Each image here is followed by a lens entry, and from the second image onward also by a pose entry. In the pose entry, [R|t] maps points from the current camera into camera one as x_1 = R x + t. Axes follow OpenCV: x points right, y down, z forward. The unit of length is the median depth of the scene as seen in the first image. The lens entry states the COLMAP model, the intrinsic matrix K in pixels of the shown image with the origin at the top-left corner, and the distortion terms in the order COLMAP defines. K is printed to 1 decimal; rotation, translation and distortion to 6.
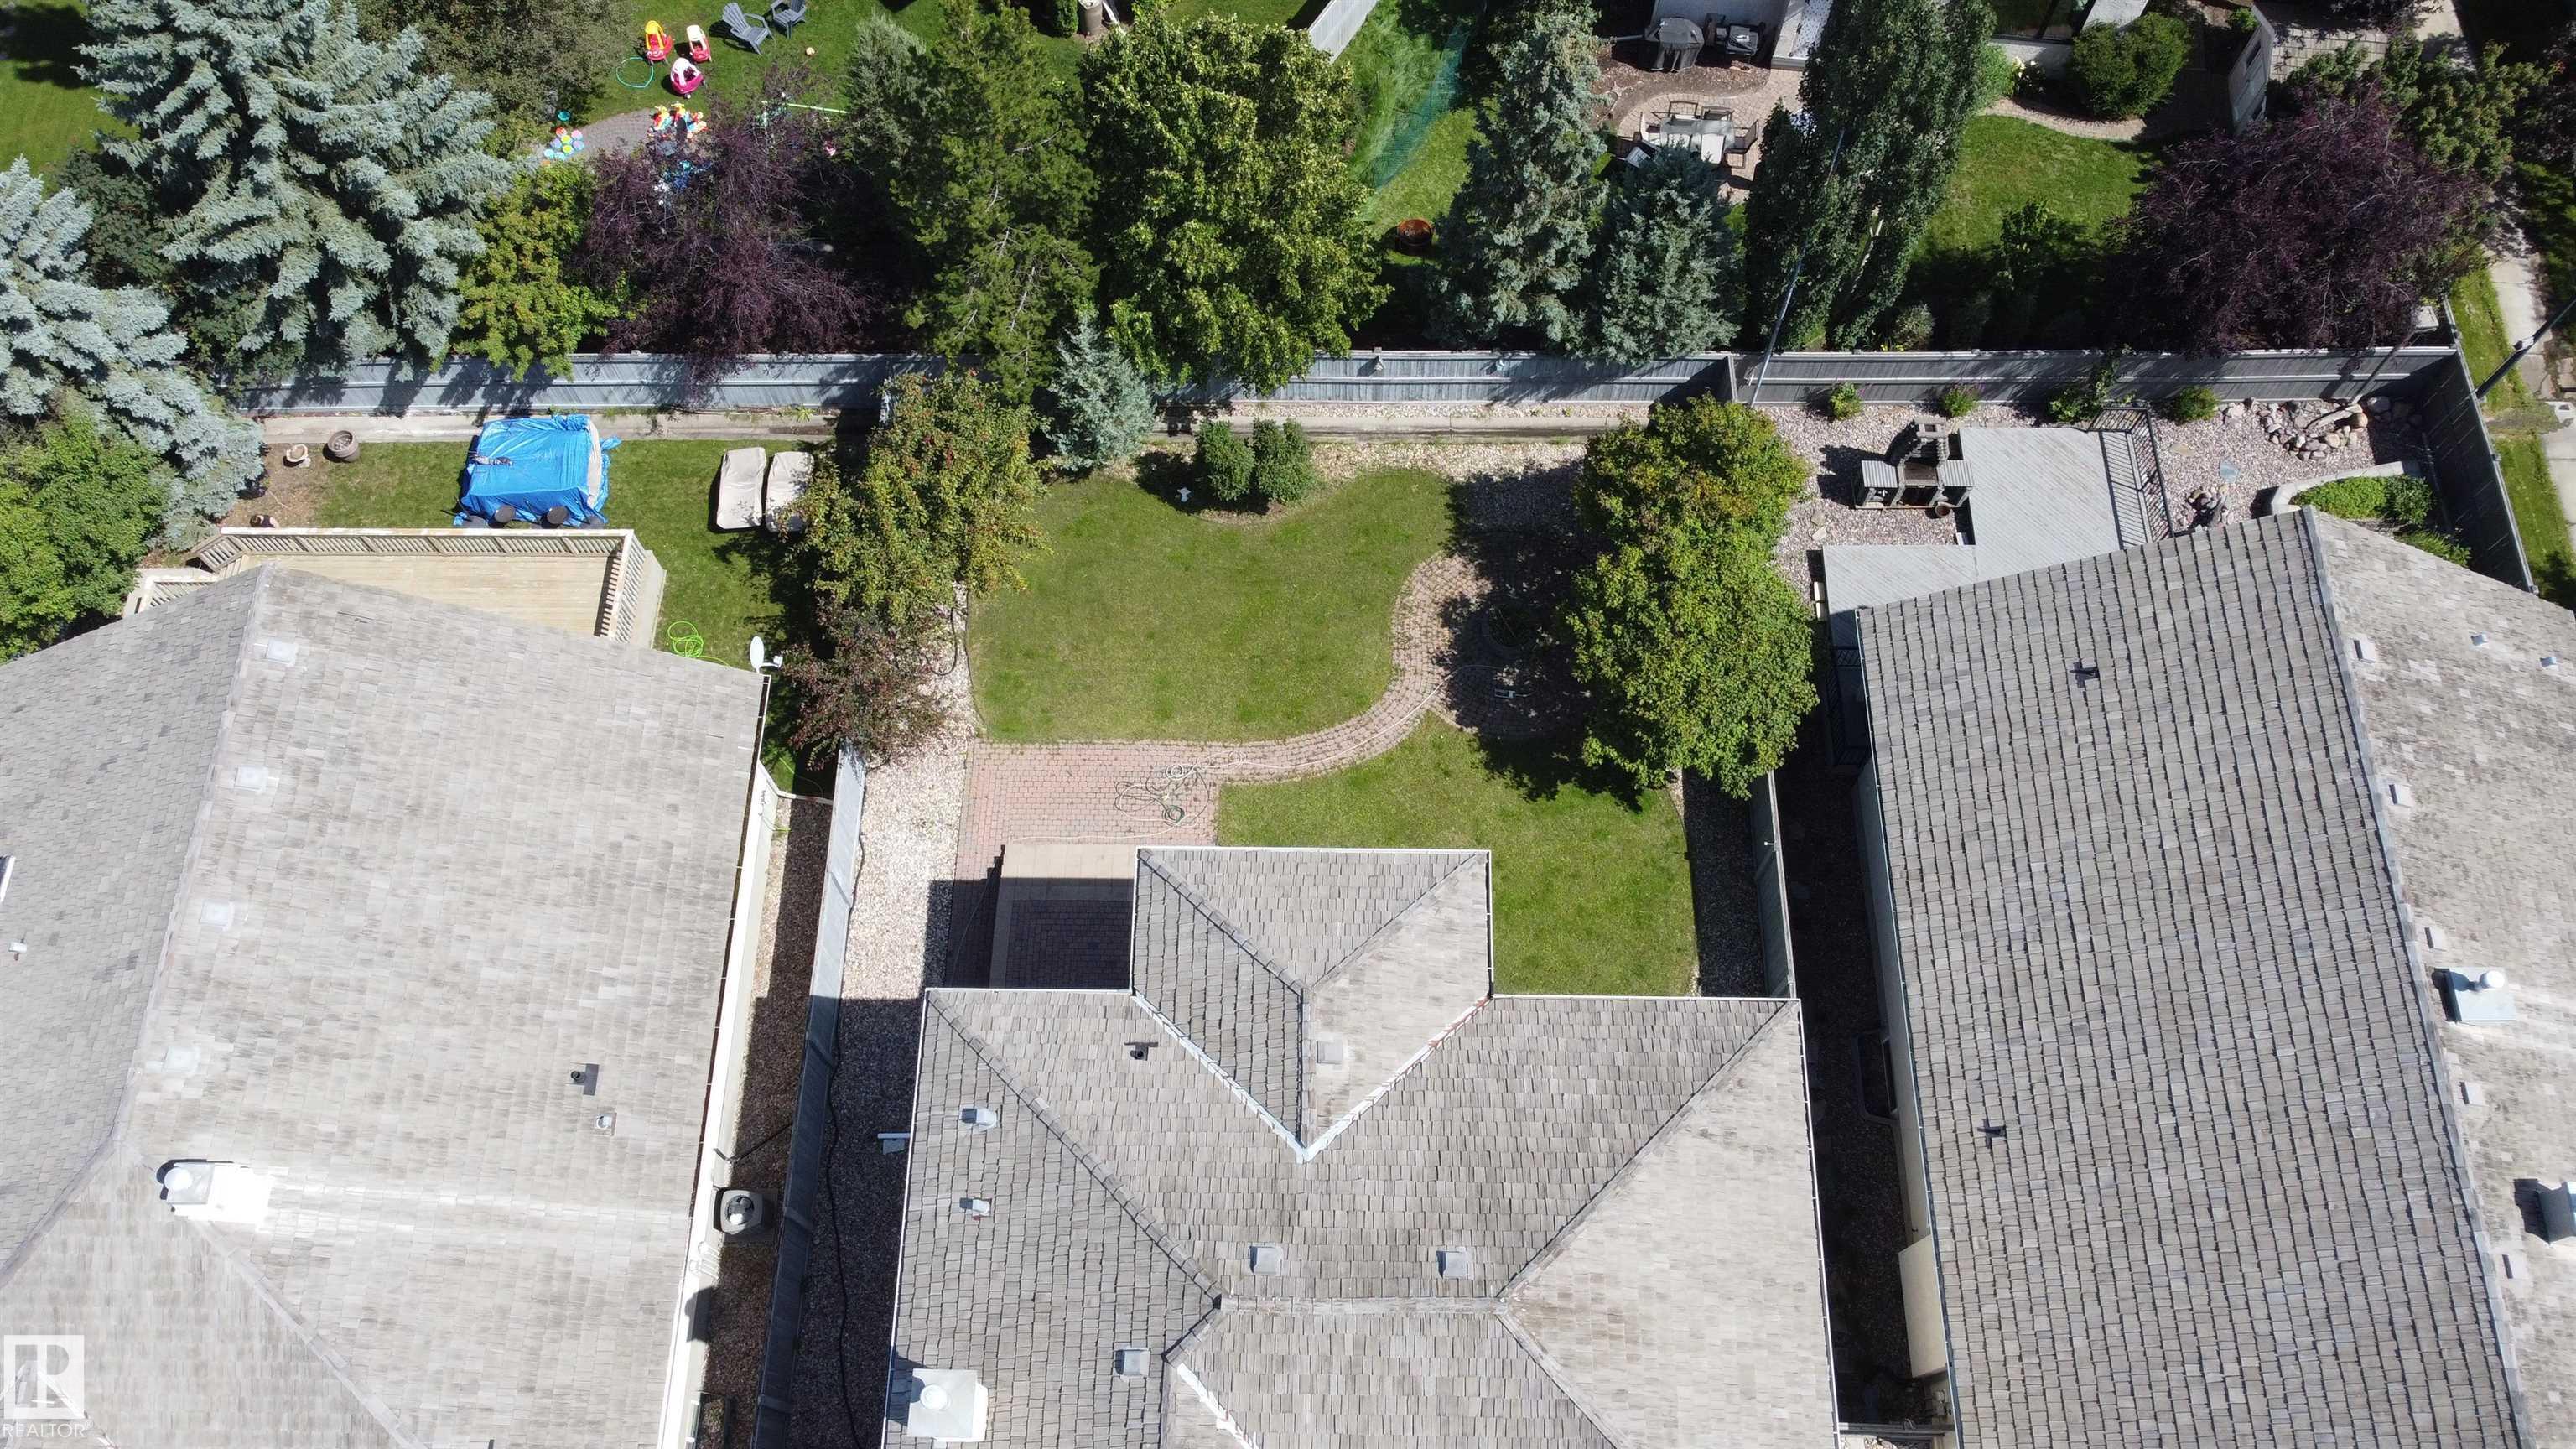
lens RADIAL K [[1953.9, 0, 1293.1], [0, 1953.9, 712.8], [0, 0, 1]] dist [-0.001635, -0.001091]
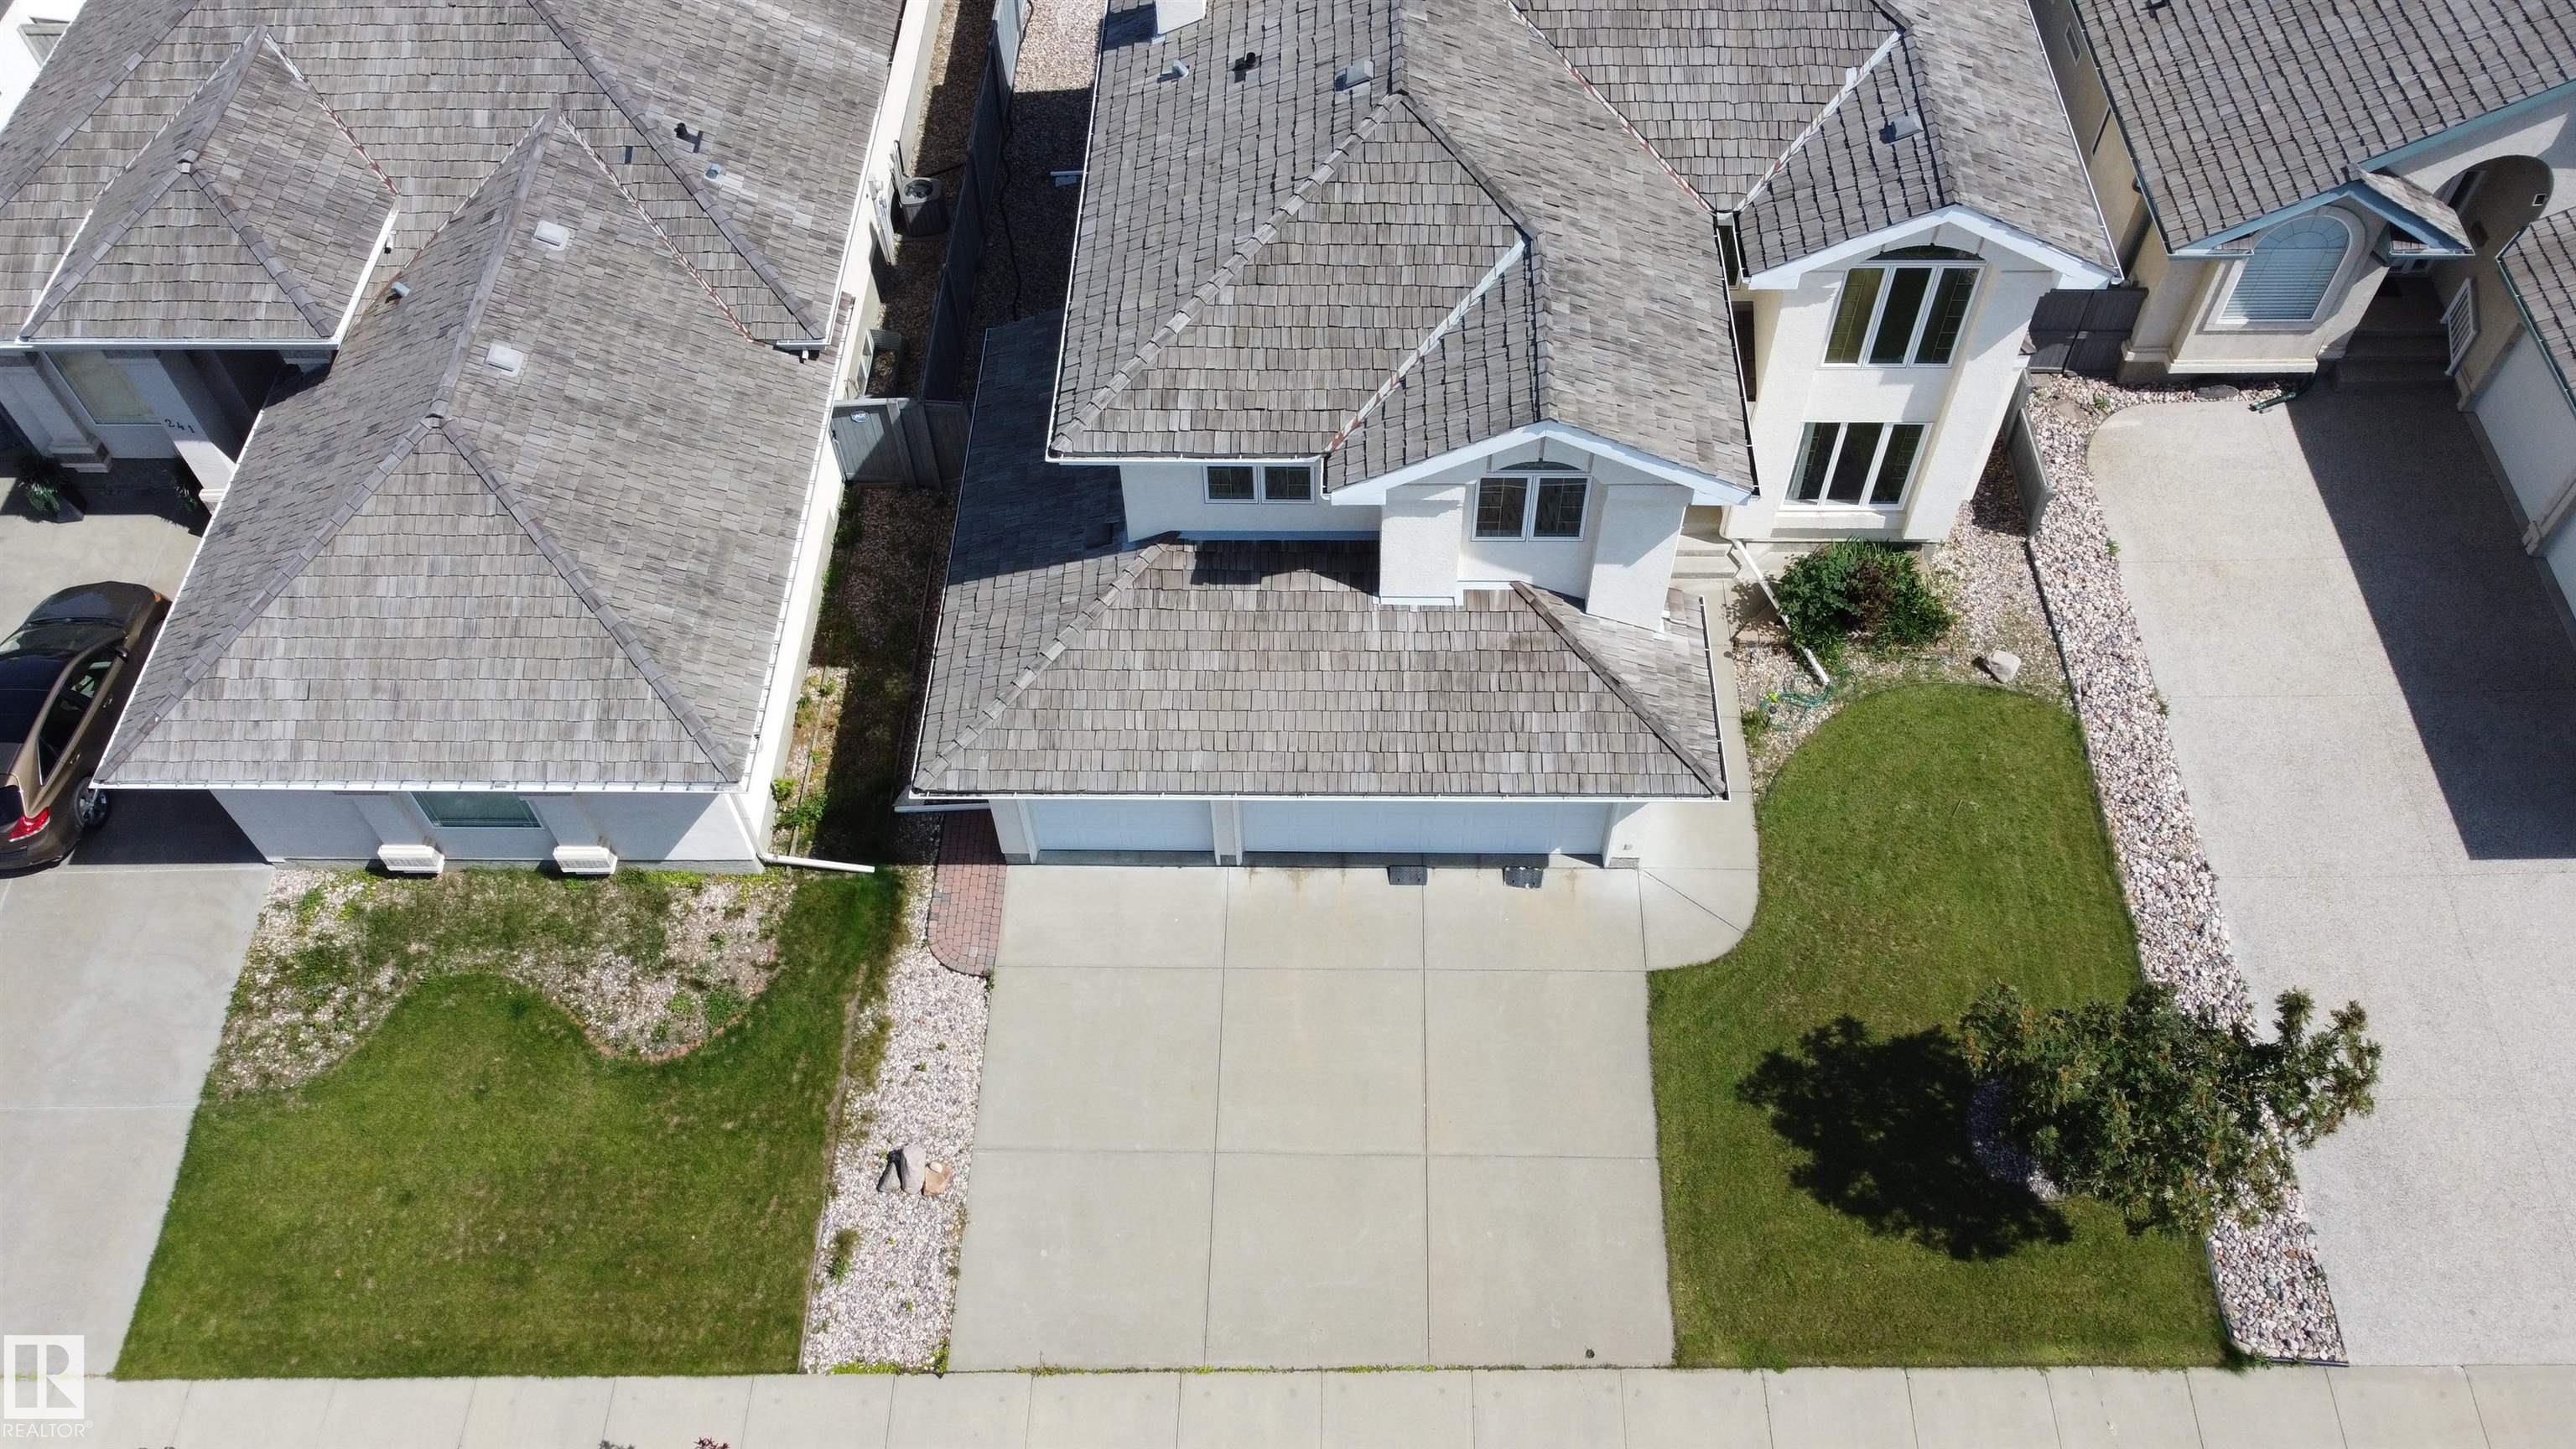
lens RADIAL K [[1953.9, 0, 1296.7], [0, 1953.9, 710.1], [0, 0, 1]] dist [-0.001635, -0.001091]
pose [[0.999992, 0.001036, -0.003923, -0.077309], [-0.001851, 0.976838, -0.213974, 0.684727], [0.003611, 0.213980, 0.976831, 0.063030]]
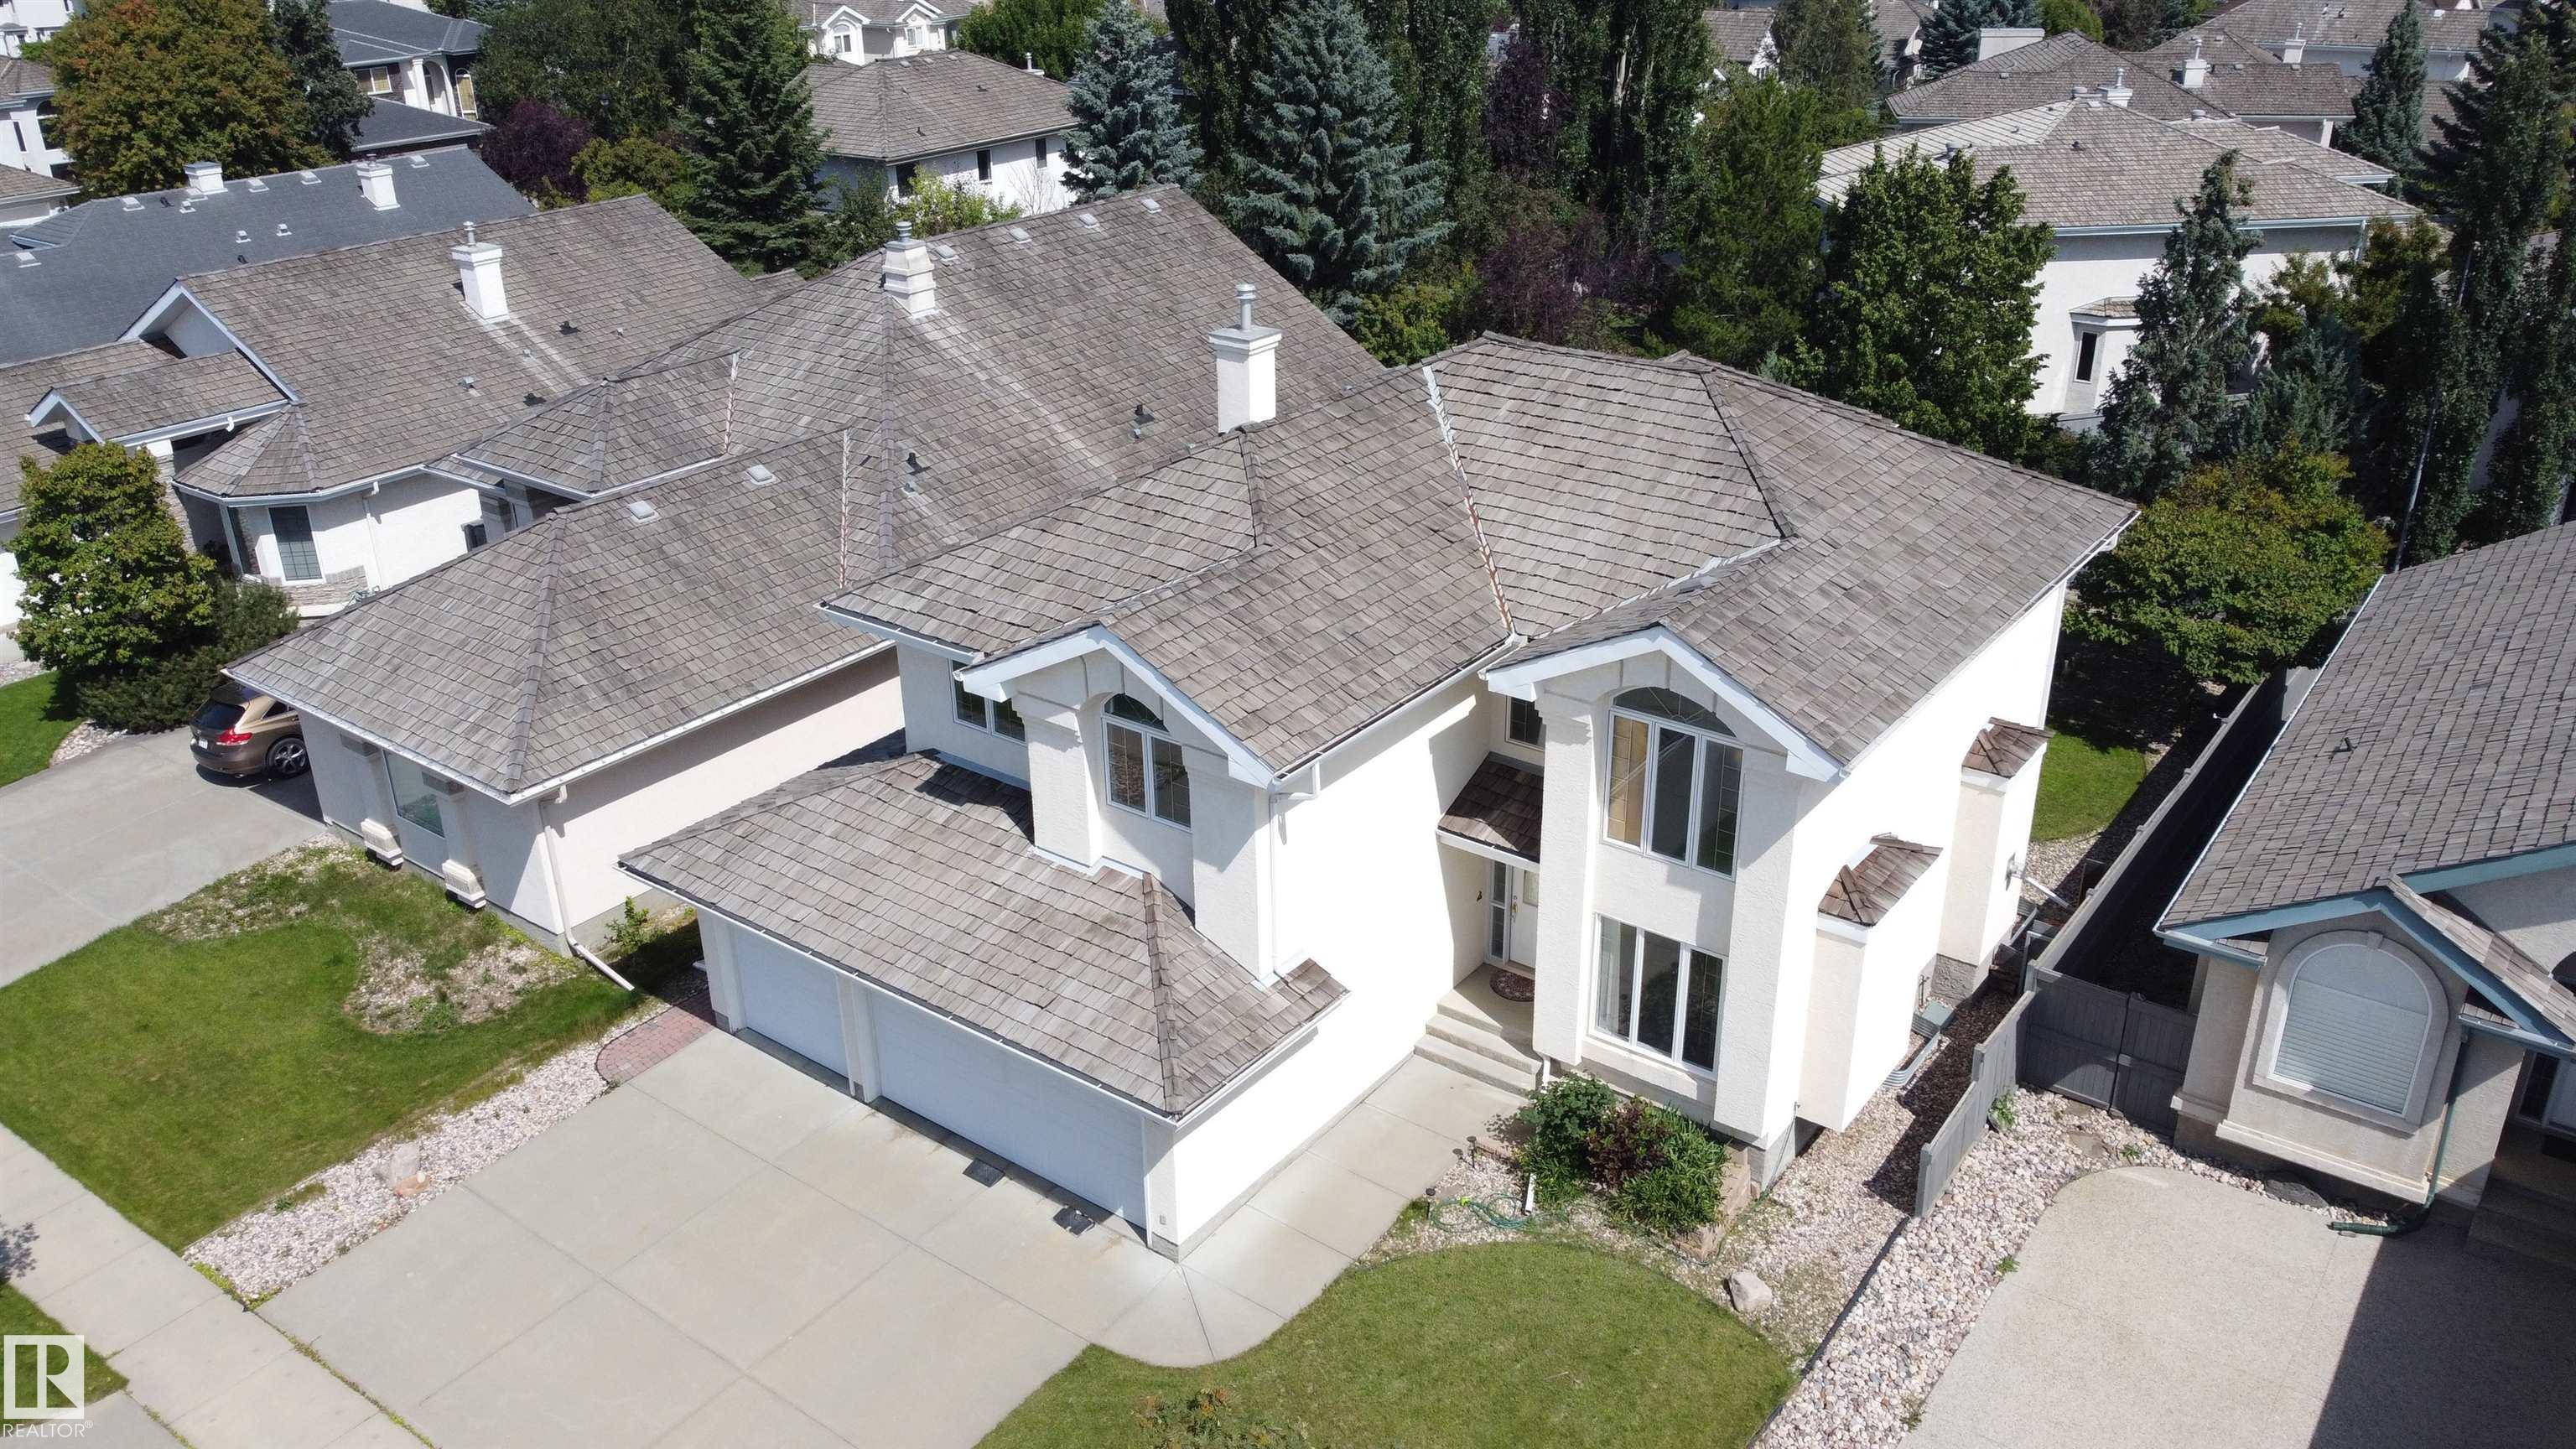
lens RADIAL K [[1953.9, 0, 1295.6], [0, 1953.9, 712.8], [0, 0, 1]] dist [-0.001635, -0.001091]
pose [[0.808807, 0.245752, -0.534264, 0.379475], [-0.536169, 0.681352, -0.498280, 0.761759], [0.241568, 0.689468, 0.682846, 0.241277]]
